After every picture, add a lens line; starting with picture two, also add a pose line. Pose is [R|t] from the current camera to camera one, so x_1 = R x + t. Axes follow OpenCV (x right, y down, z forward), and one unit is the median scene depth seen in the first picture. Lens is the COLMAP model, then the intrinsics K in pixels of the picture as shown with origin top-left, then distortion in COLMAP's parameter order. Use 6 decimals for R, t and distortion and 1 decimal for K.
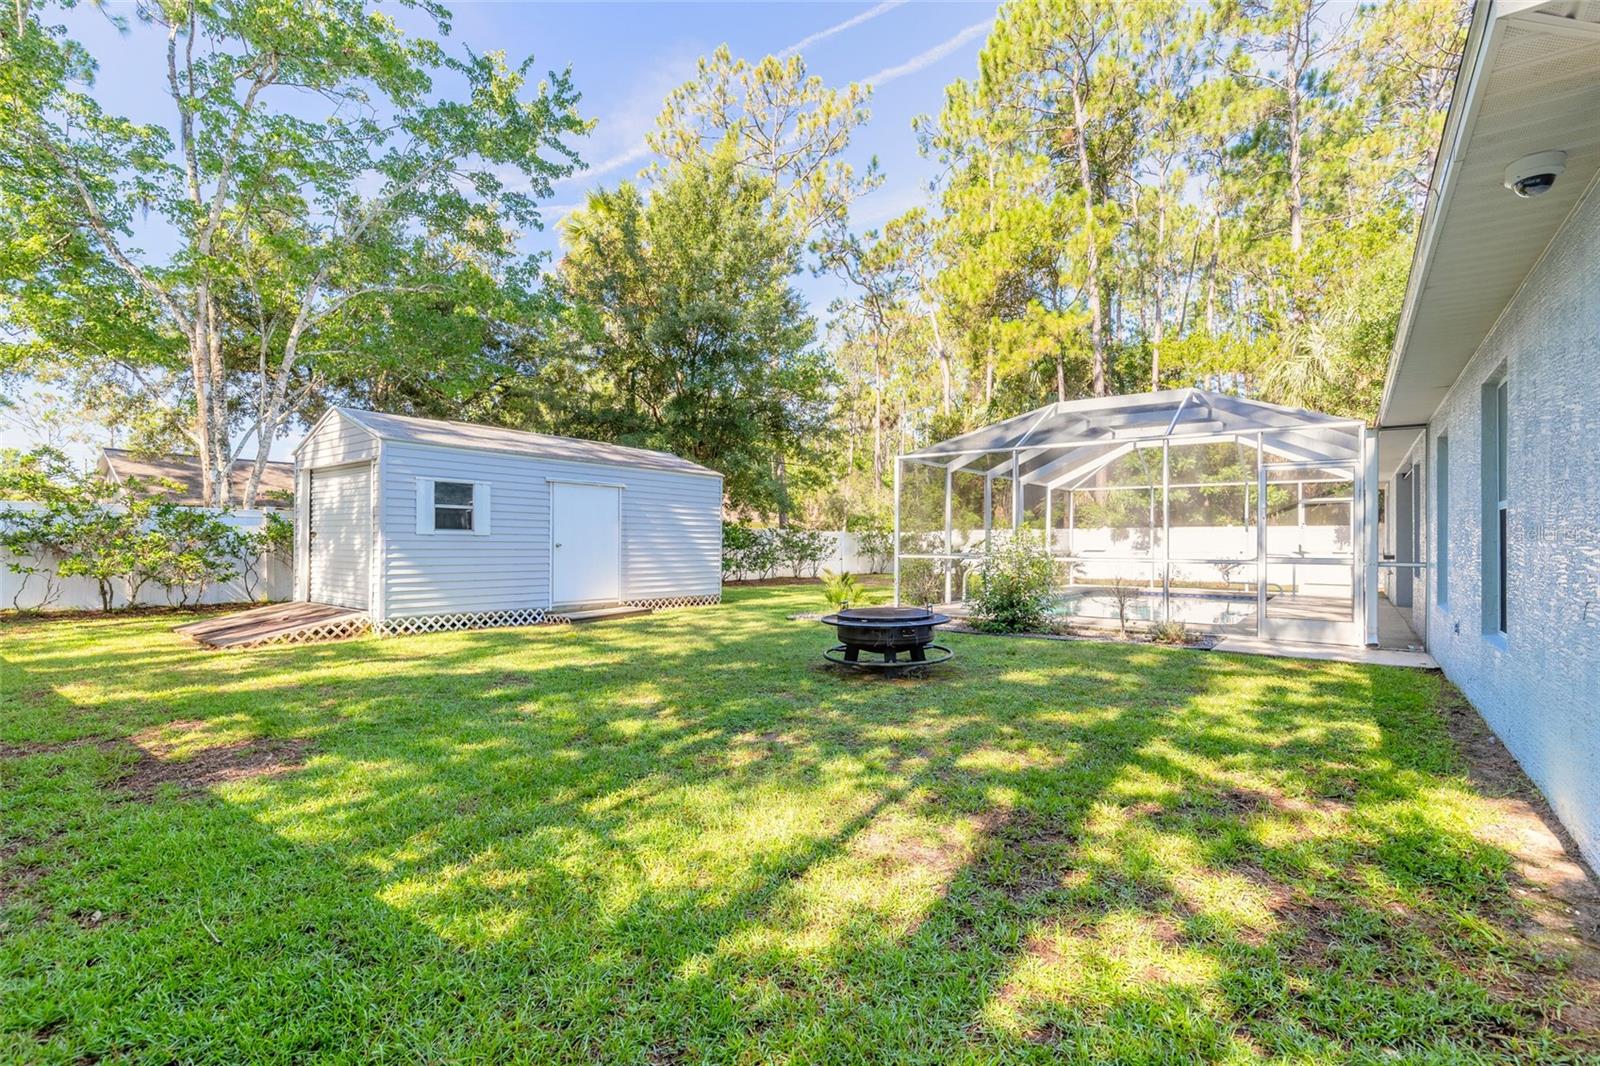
lens RADIAL K [[720.8, 0, 794.5], [0, 720.8, 536.1], [0, 0, 1]] dist [0.009669, -0.001221]
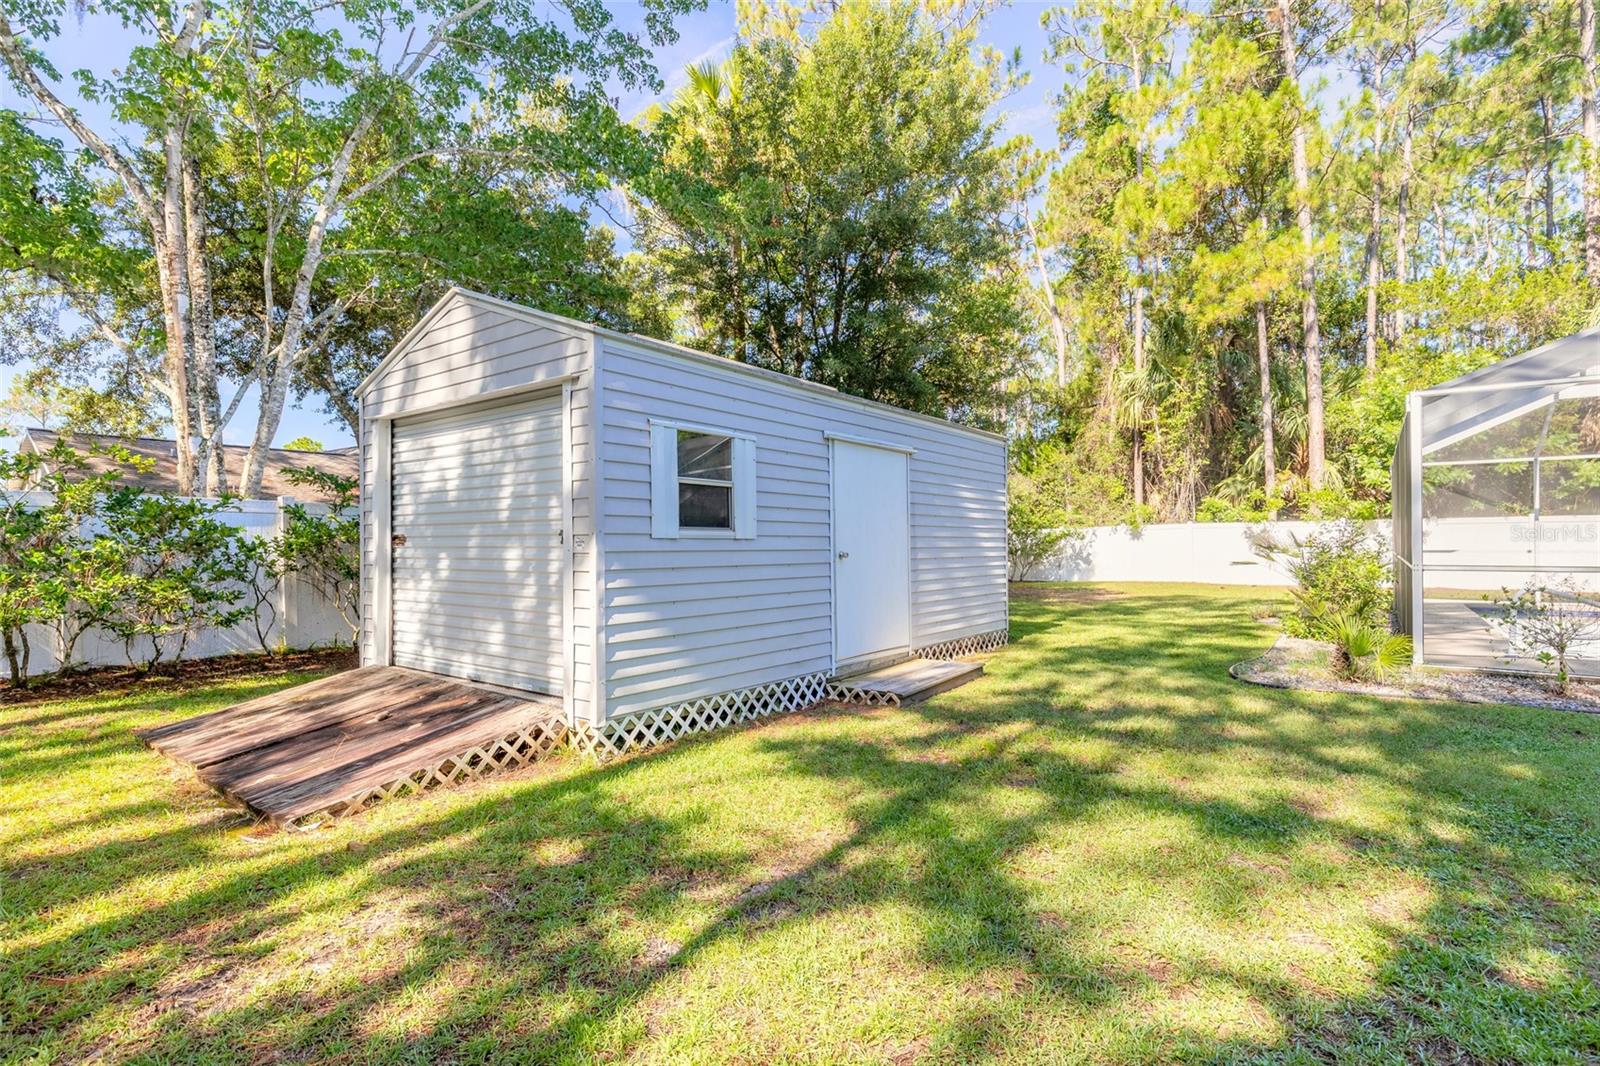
lens RADIAL K [[778.0, 0, 797.1], [0, 778.0, 536.5], [0, 0, 1]] dist [-0.000672, -0.000106]
pose [[0.999850, -0.010467, 0.013835, -0.362274], [0.010436, 0.999943, 0.002300, -0.003124], [-0.013858, -0.002155, 0.999902, 0.401236]]
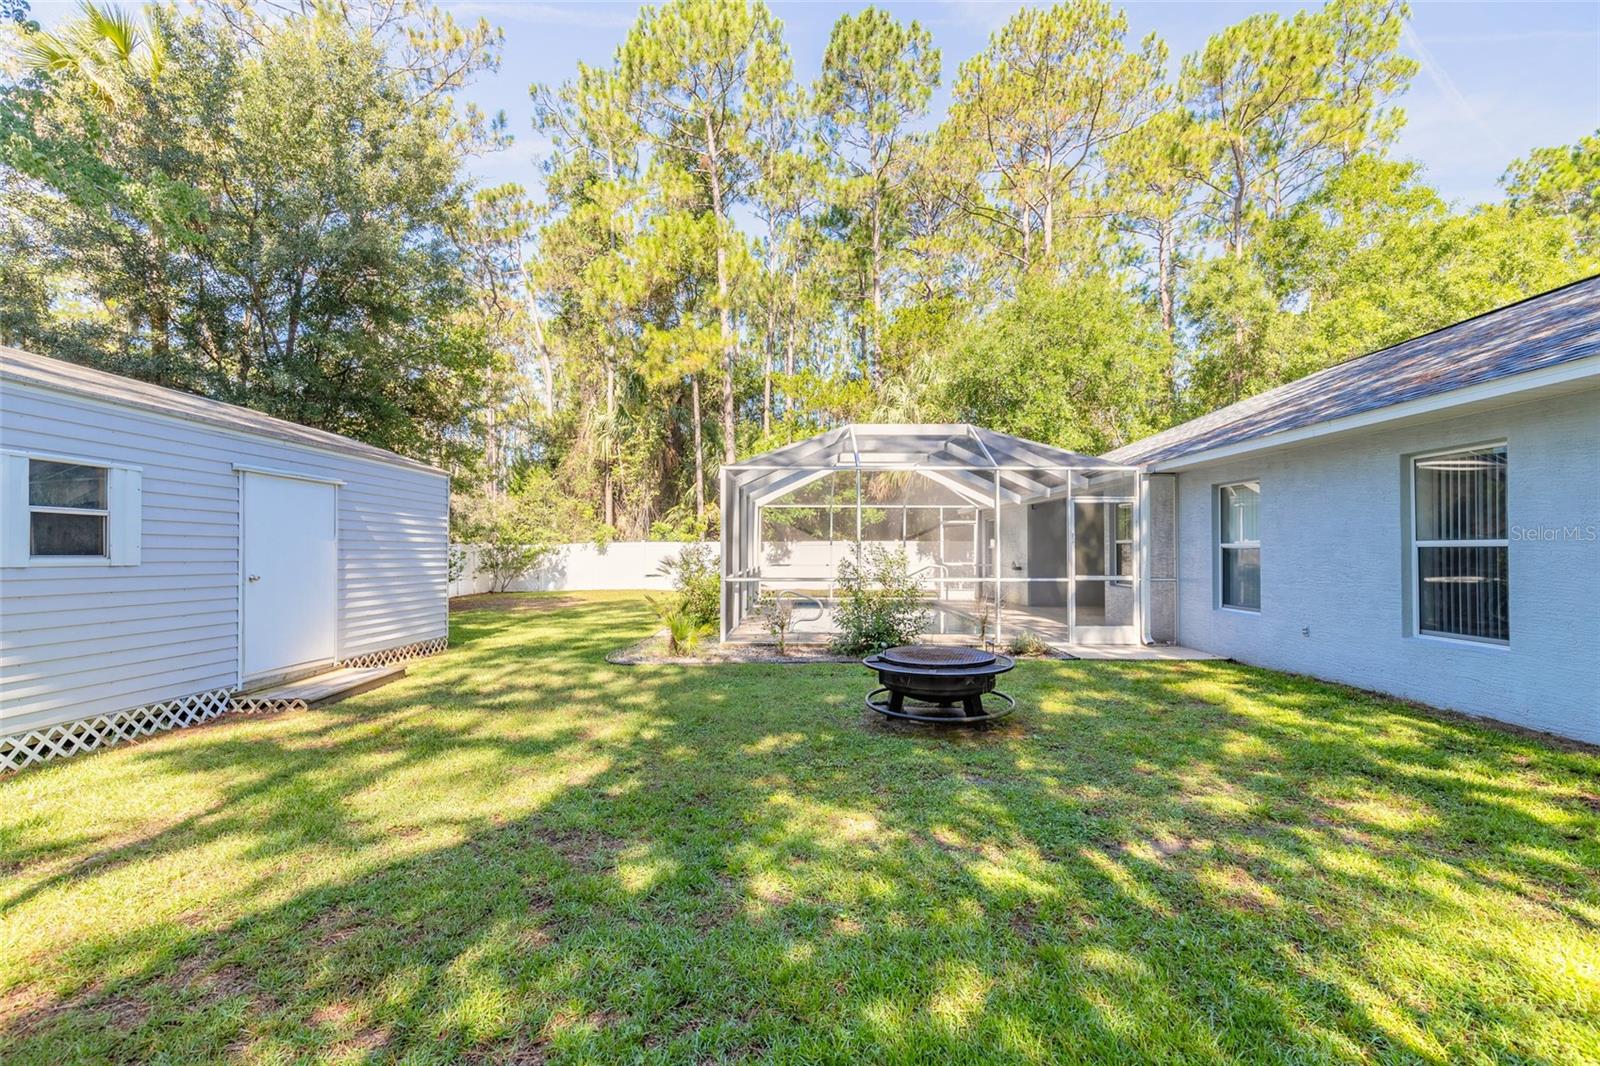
lens RADIAL K [[720.8, 0, 794.5], [0, 720.8, 536.1], [0, 0, 1]] dist [0.009669, -0.001221]
pose [[0.798616, 0.006739, 0.601803, -0.324165], [-0.000057, 0.999938, -0.011122, -0.015096], [-0.601841, 0.008848, 0.798567, 0.248729]]
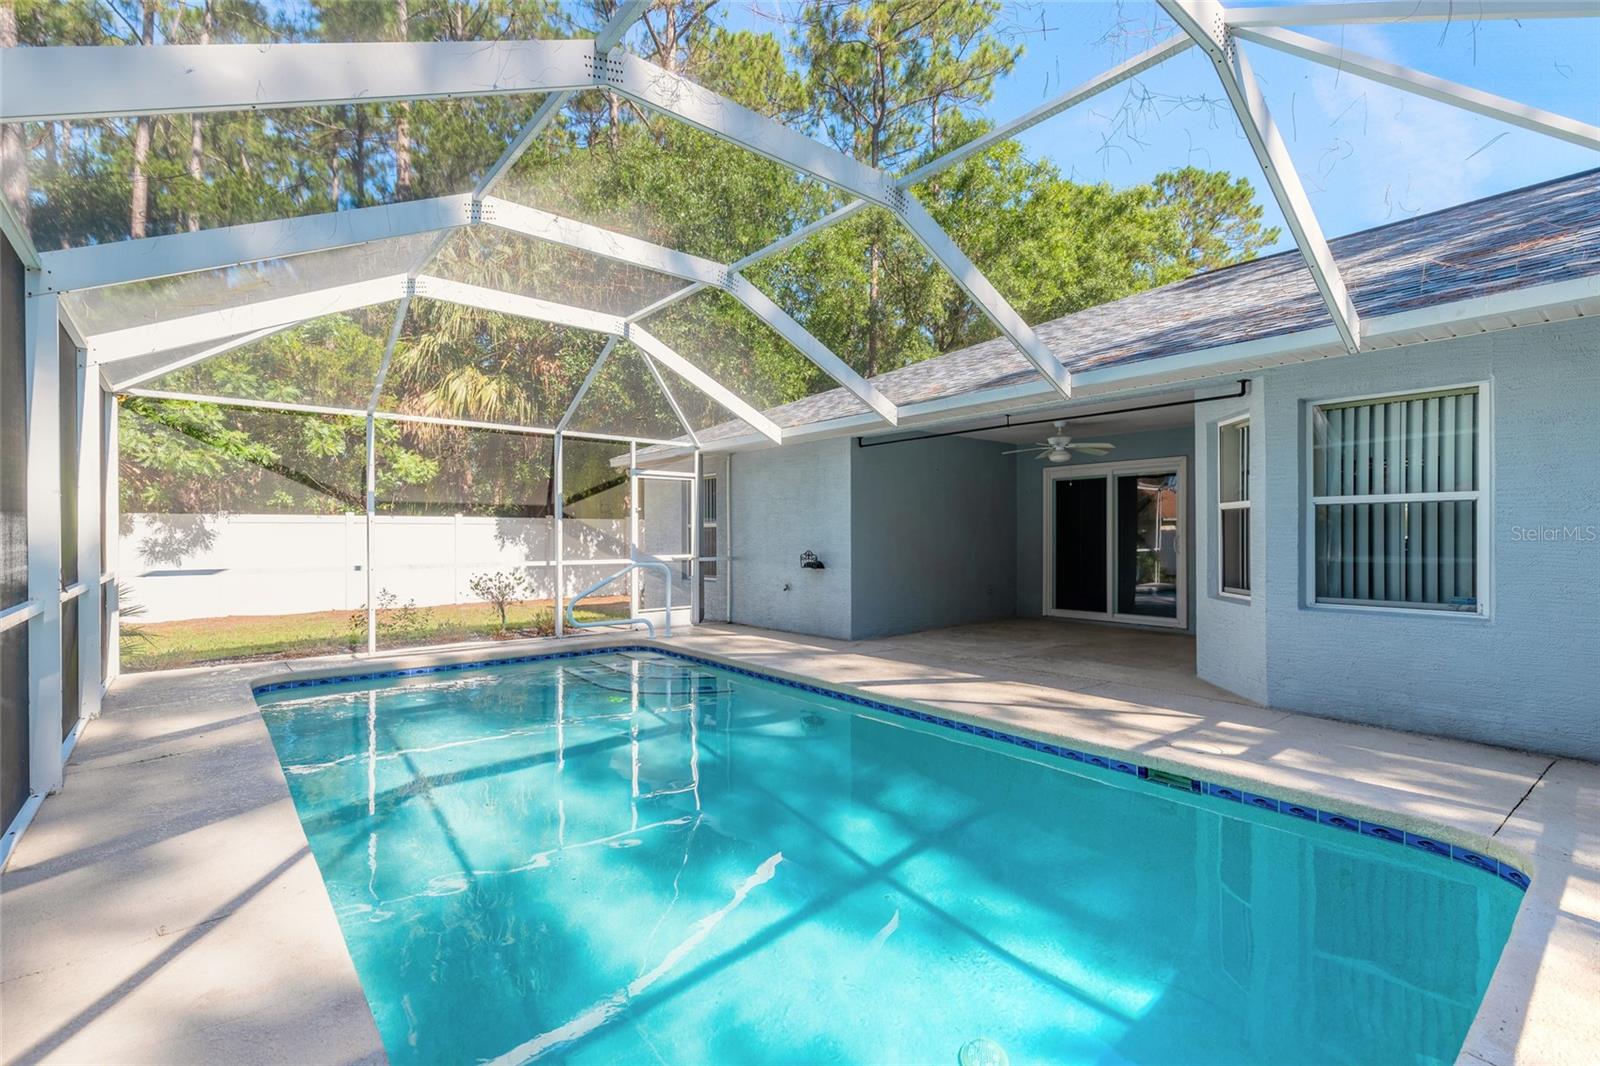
lens RADIAL K [[720.8, 0, 794.5], [0, 720.8, 536.1], [0, 0, 1]] dist [0.009669, -0.001221]
pose [[0.221015, -0.001628, 0.975269, 0.211872], [-0.001871, 0.999996, 0.002093, 0.006273], [-0.975269, -0.002287, 0.221011, 1.038713]]
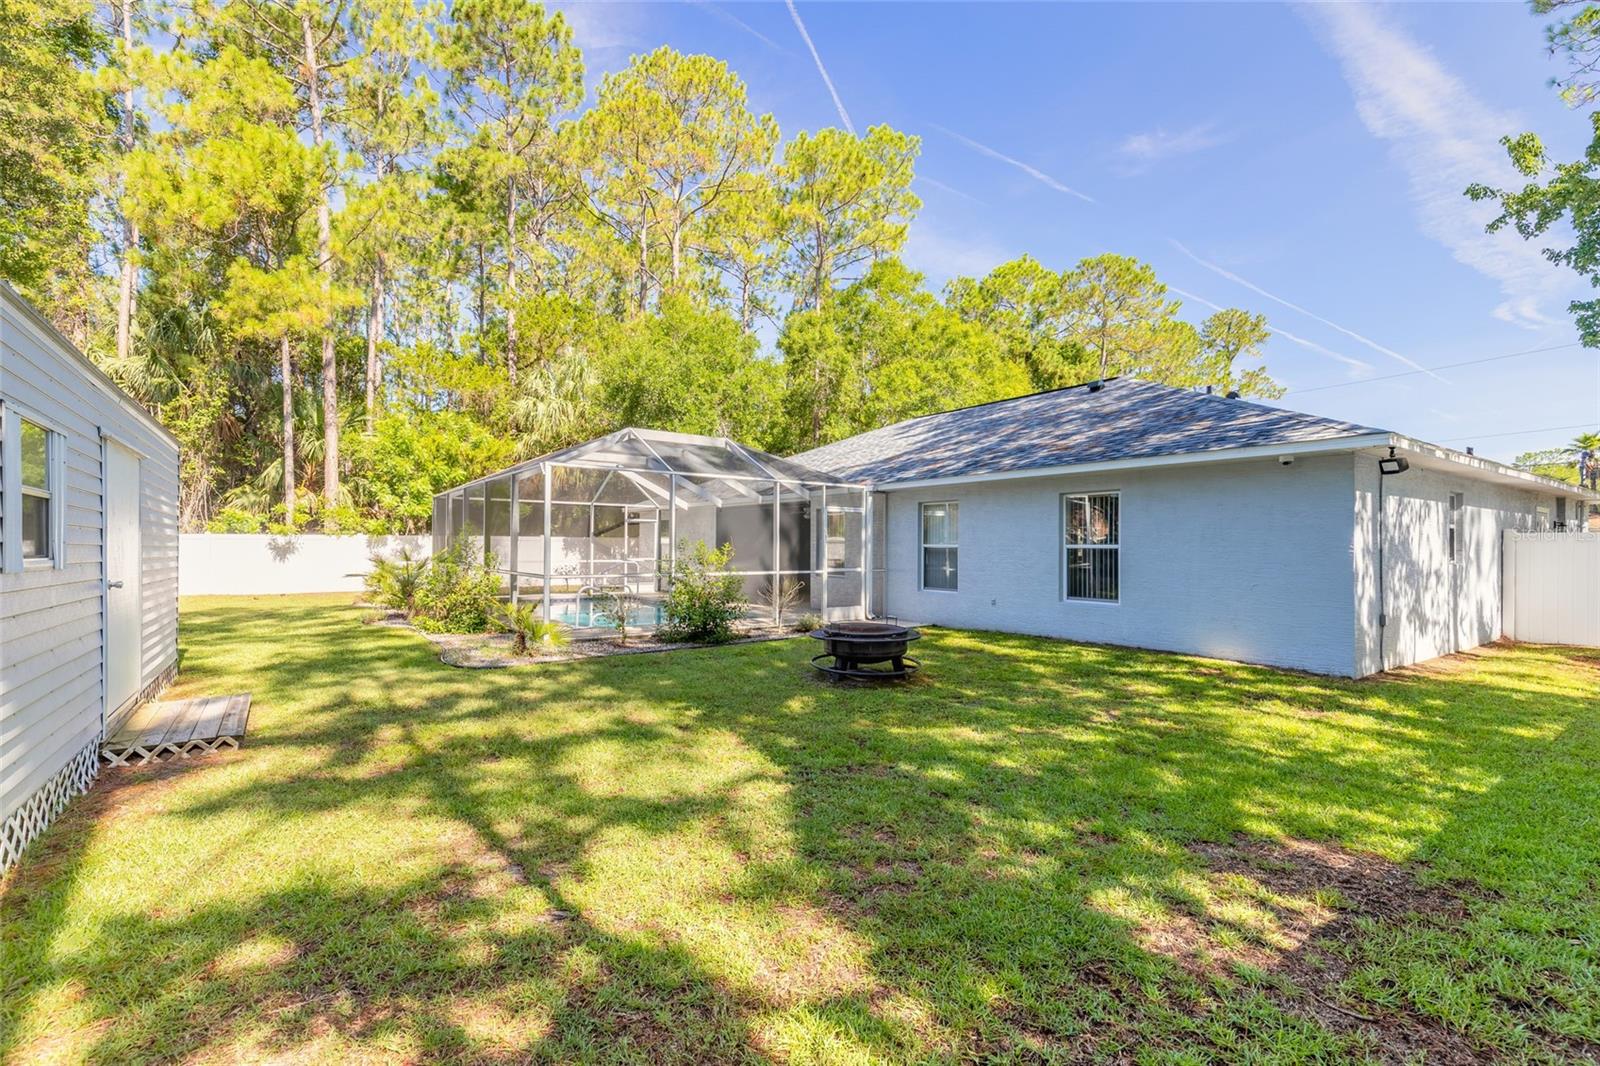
lens RADIAL K [[720.8, 0, 794.5], [0, 720.8, 536.1], [0, 0, 1]] dist [0.009669, -0.001221]
pose [[0.298084, 0.010451, 0.954482, -0.611539], [-0.010795, 0.999913, -0.007577, -0.017899], [-0.954479, -0.008045, 0.298171, 0.462628]]
